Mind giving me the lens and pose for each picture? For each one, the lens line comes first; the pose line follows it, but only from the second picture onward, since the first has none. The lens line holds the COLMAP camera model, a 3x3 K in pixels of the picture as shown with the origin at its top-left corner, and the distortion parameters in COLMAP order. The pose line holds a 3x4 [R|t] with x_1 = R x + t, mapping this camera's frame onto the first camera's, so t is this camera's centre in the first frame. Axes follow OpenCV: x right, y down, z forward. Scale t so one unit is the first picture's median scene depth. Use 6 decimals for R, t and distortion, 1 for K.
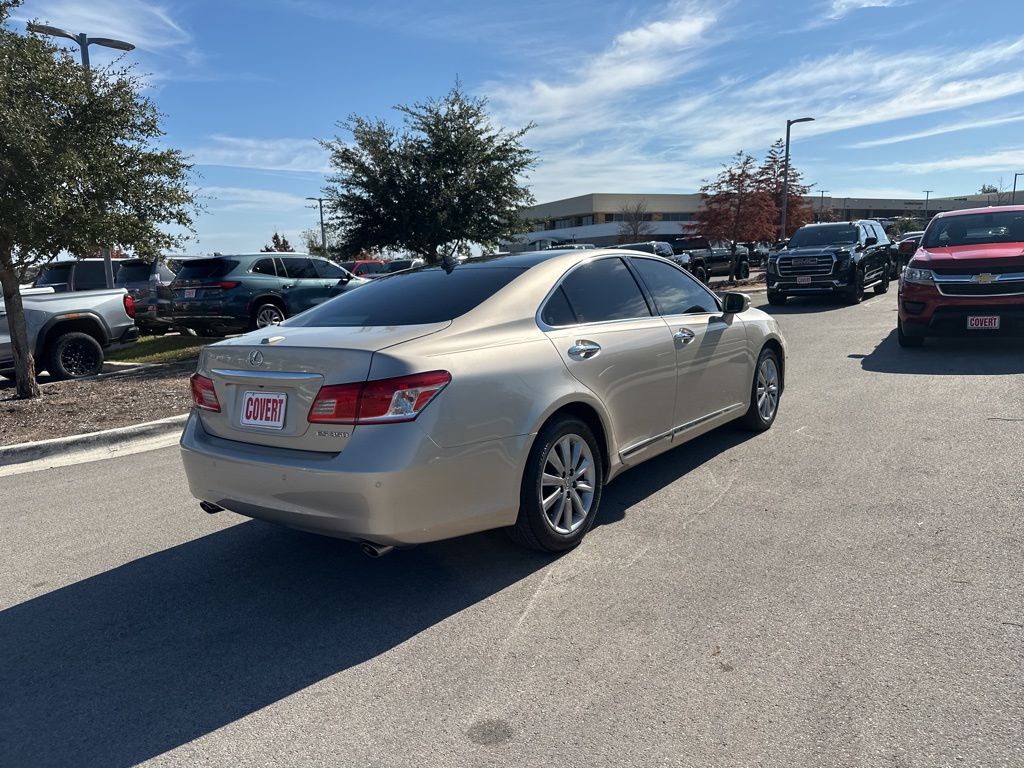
lens RADIAL K [[732.6, 0, 508.6], [0, 732.6, 390.5], [0, 0, 1]] dist [0.038650, -0.053134]
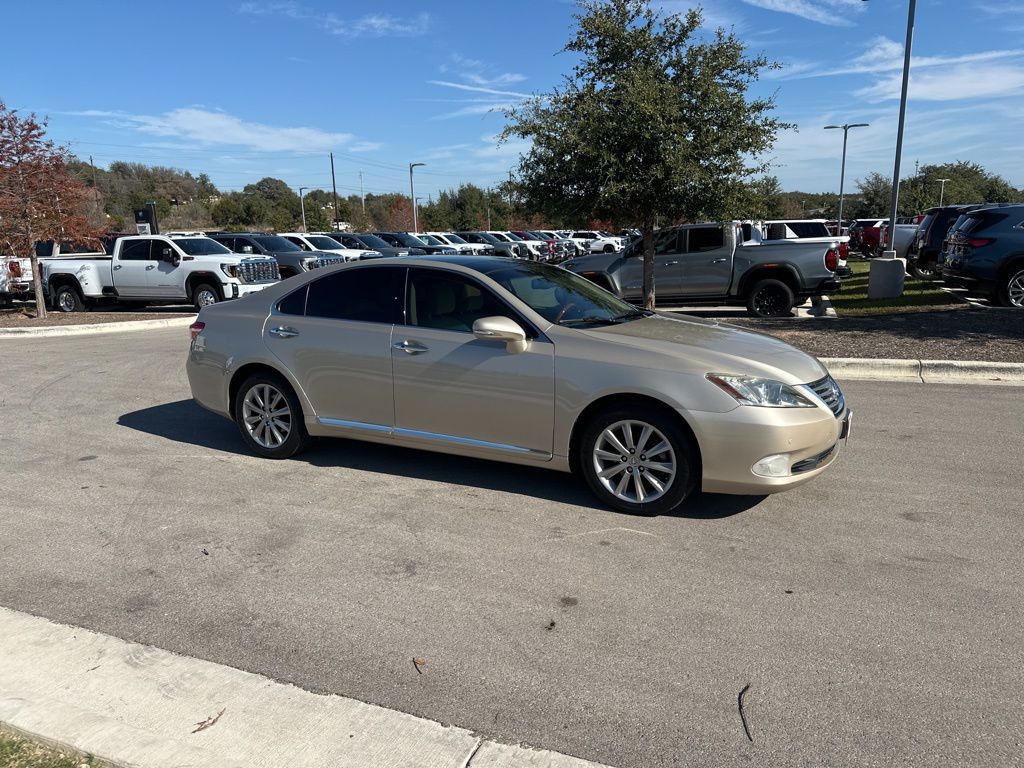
lens RADIAL K [[732.6, 0, 517.4], [0, 732.6, 388.0], [0, 0, 1]] dist [0.038650, -0.053134]
pose [[0.172395, 0.240160, -0.955303, 0.420890], [-0.145593, 0.965383, 0.216420, -0.087324], [0.974209, 0.101776, 0.201393, 0.309425]]
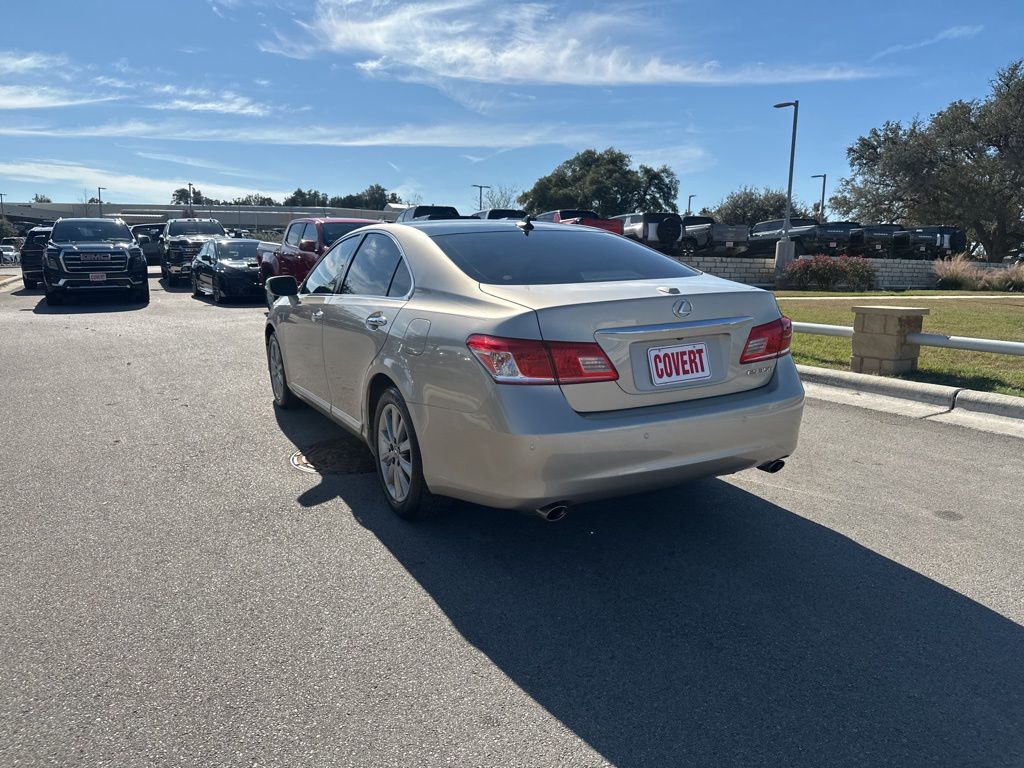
lens RADIAL K [[732.6, 0, 506.4], [0, 732.6, 380.8], [0, 0, 1]] dist [0.038650, -0.053134]
pose [[0.401134, -0.111185, 0.909247, -0.296104], [0.135078, 0.988935, 0.061337, -0.009204], [-0.906005, 0.098215, 0.411714, 0.189821]]
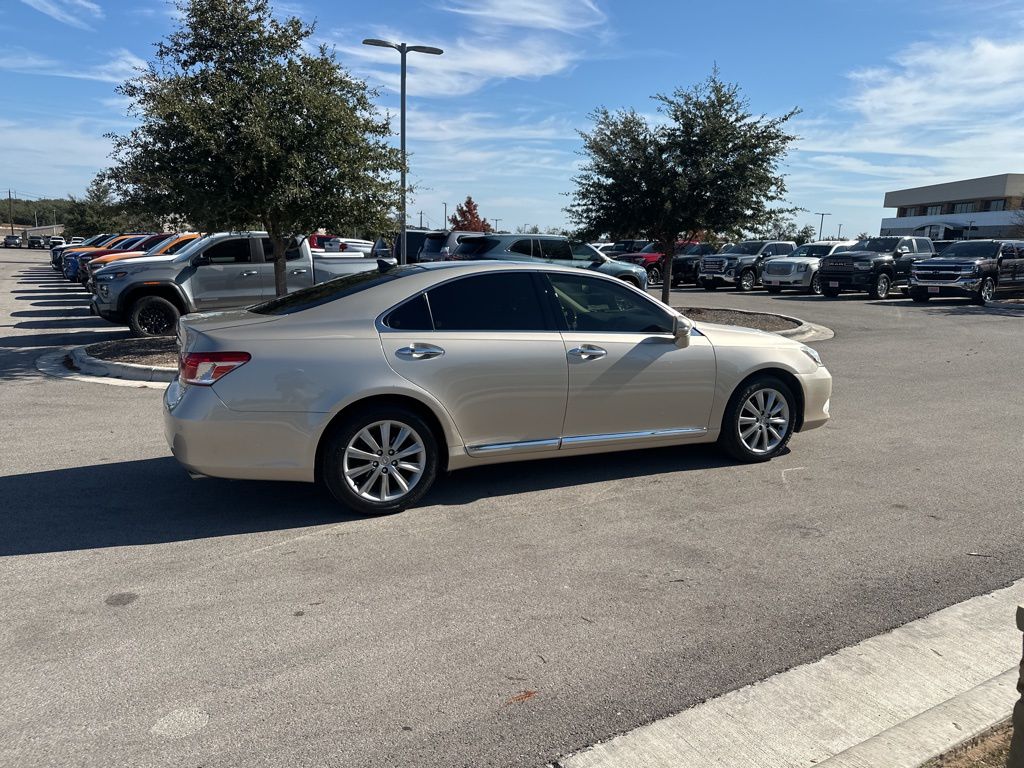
lens RADIAL K [[732.6, 0, 526.7], [0, 732.6, 388.7], [0, 0, 1]] dist [0.038650, -0.053134]
pose [[0.887127, 0.145756, -0.437906, 0.205844], [-0.132269, 0.989314, 0.061337, -0.024319], [0.442167, 0.003508, 0.896926, 0.006903]]
